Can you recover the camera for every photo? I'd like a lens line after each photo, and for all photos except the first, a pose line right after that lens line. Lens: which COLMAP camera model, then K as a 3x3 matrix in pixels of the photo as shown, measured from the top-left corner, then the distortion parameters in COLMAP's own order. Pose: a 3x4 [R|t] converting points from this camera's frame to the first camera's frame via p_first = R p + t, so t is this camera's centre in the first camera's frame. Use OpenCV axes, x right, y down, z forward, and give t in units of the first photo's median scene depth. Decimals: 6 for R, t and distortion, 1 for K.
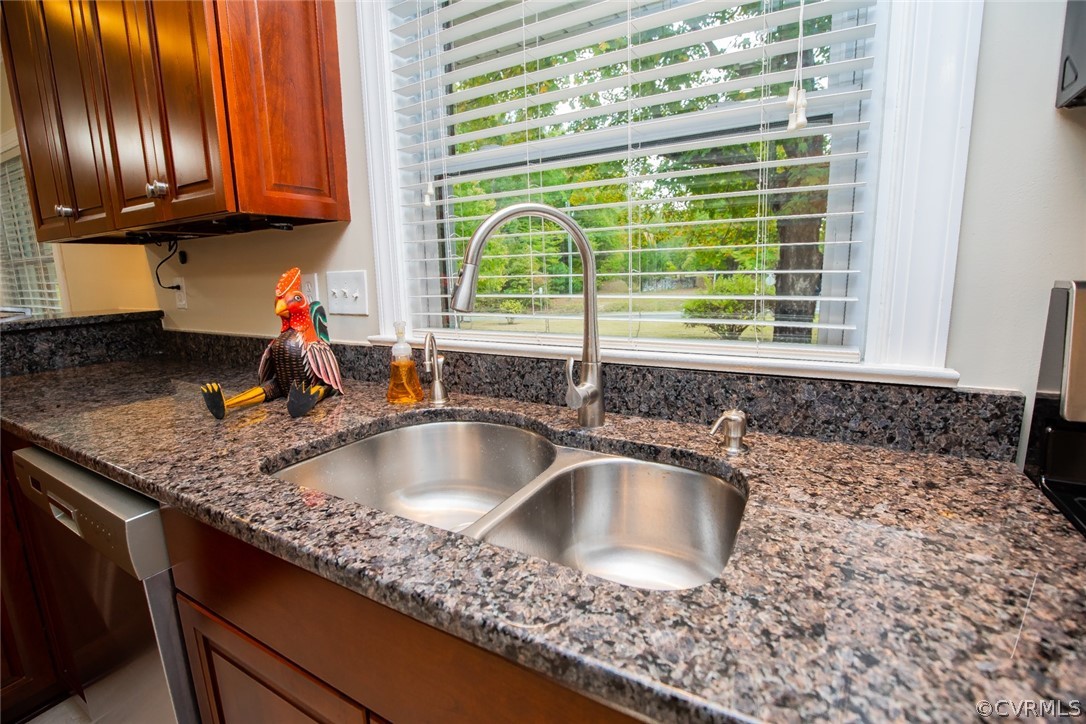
lens RADIAL K [[495.2, 0, 545.4], [0, 495.2, 362.2], [0, 0, 1]] dist [-0.037524, 0.007410]
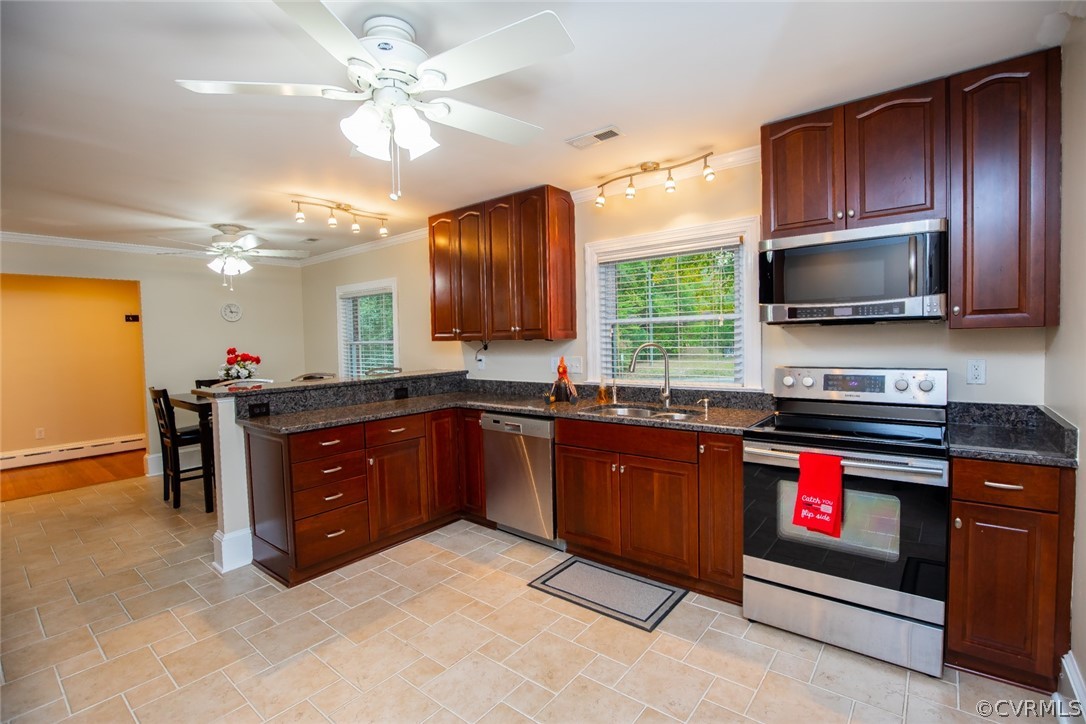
lens RADIAL K [[495.2, 0, 545.4], [0, 495.2, 362.2], [0, 0, 1]] dist [-0.037524, 0.007410]
pose [[0.987296, 0.009175, -0.158627, -0.153038], [-0.029822, 0.991290, -0.128276, 0.224534], [0.156069, 0.131377, 0.978970, -1.924328]]
